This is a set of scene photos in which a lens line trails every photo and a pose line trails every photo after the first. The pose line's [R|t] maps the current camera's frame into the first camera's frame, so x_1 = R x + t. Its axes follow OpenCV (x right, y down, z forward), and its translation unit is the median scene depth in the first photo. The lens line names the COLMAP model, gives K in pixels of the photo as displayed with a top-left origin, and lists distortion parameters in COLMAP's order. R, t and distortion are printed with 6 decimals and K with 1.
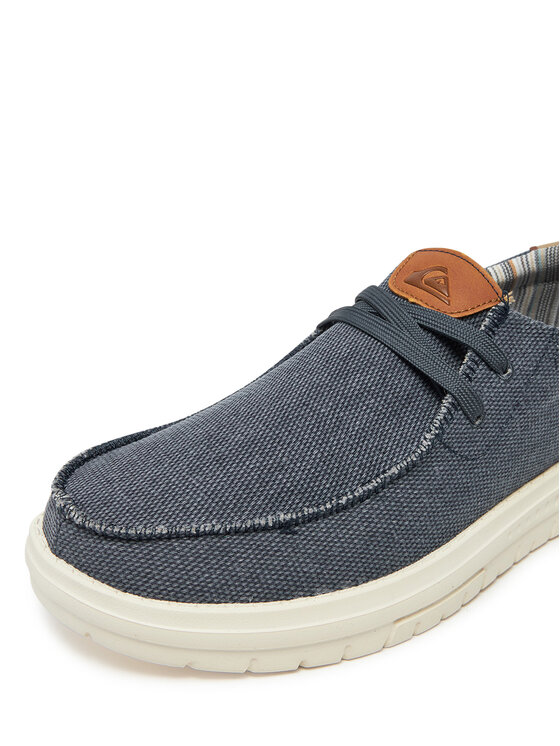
lens RADIAL K [[884.2, 0, 278.1], [0, 884.2, 371.3], [0, 0, 1]] dist [-0.063587, 0.000000]
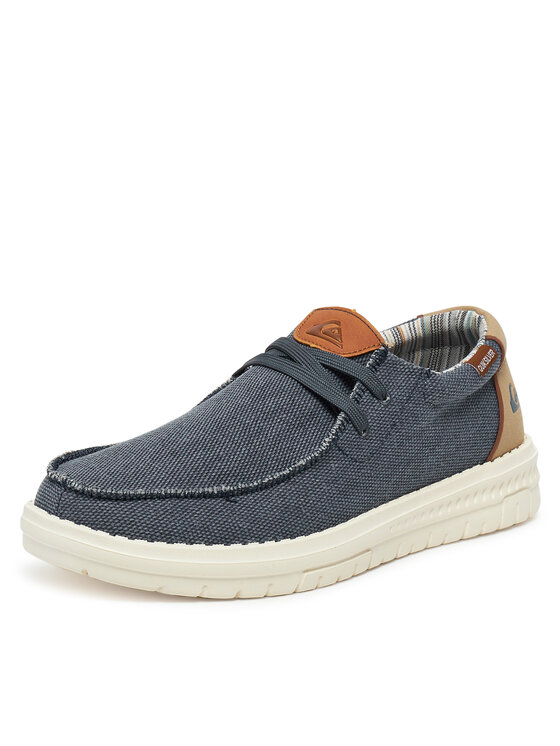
lens RADIAL K [[1369.0, 0, 281.6], [0, 1369.0, 374.5], [0, 0, 1]] dist [-0.381845, 0.000000]
pose [[0.990628, 0.013482, 0.135919, -0.175650], [0.003356, 0.992414, -0.122897, 0.222219], [-0.136544, 0.122201, 0.983068, -1.011866]]
